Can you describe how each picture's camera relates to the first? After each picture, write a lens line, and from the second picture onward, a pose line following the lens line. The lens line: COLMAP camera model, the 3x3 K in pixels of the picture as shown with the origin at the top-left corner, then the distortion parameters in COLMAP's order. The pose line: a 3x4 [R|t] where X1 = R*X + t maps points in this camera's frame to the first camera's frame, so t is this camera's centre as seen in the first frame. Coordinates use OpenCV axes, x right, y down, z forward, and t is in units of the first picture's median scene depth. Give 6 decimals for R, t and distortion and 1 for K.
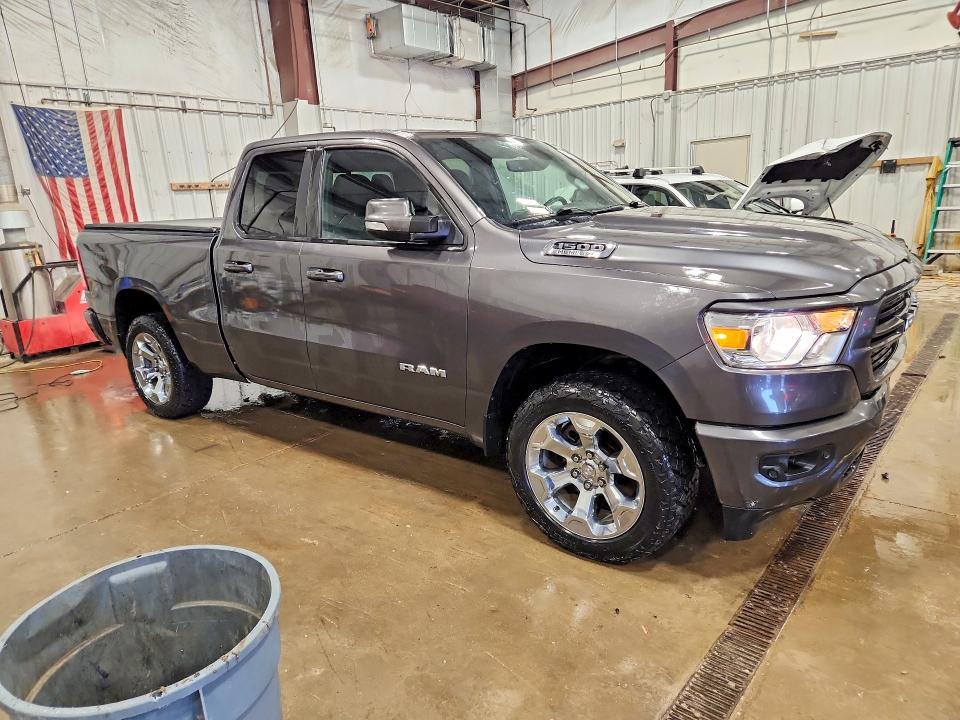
lens RADIAL K [[625.2, 0, 473.6], [0, 625.2, 368.6], [0, 0, 1]] dist [0.042041, -0.032543]
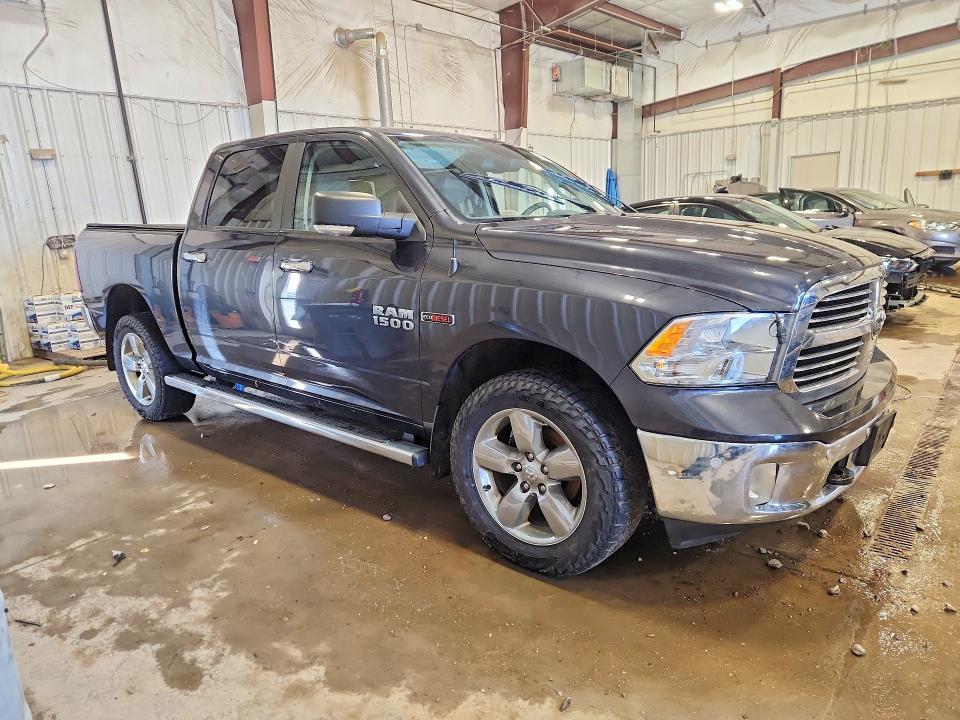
lens RADIAL K [[625.2, 0, 478.3], [0, 625.2, 354.0], [0, 0, 1]] dist [0.042041, -0.032543]
pose [[0.999991, 0.003474, 0.002326, -0.341069], [-0.003391, 0.999394, -0.034639, 0.109393], [-0.002445, 0.034630, 0.999397, -0.333244]]
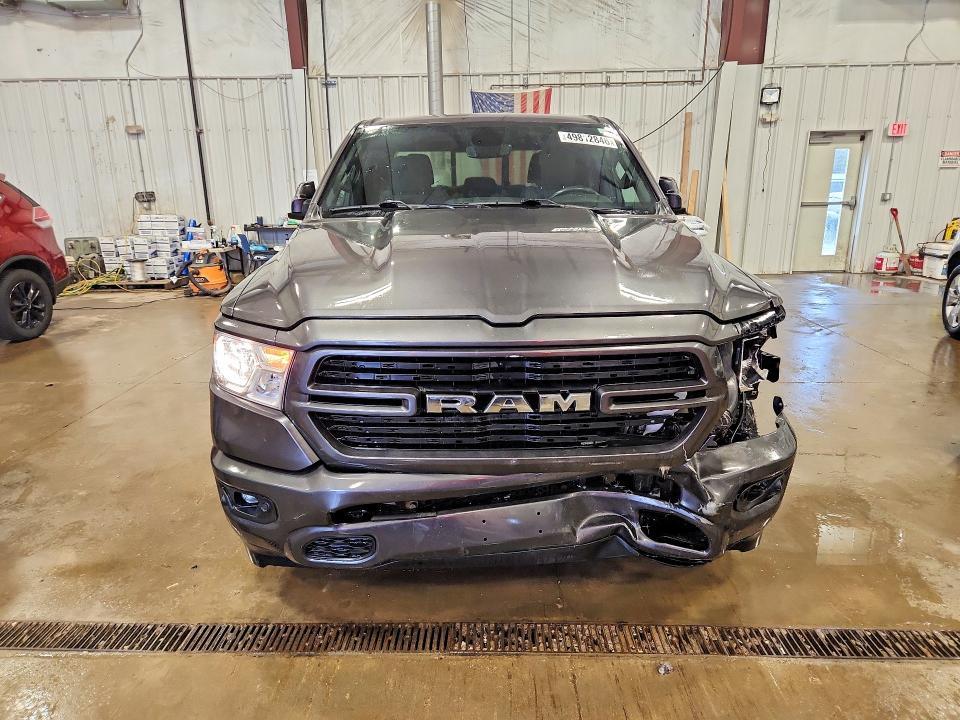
lens RADIAL K [[625.2, 0, 479.6], [0, 625.2, 361.6], [0, 0, 1]] dist [0.042041, -0.032543]
pose [[0.628908, 0.245183, -0.737808, 0.260992], [-0.224834, 0.965781, 0.129293, -0.035781], [0.744261, 0.084571, 0.662513, 0.139664]]
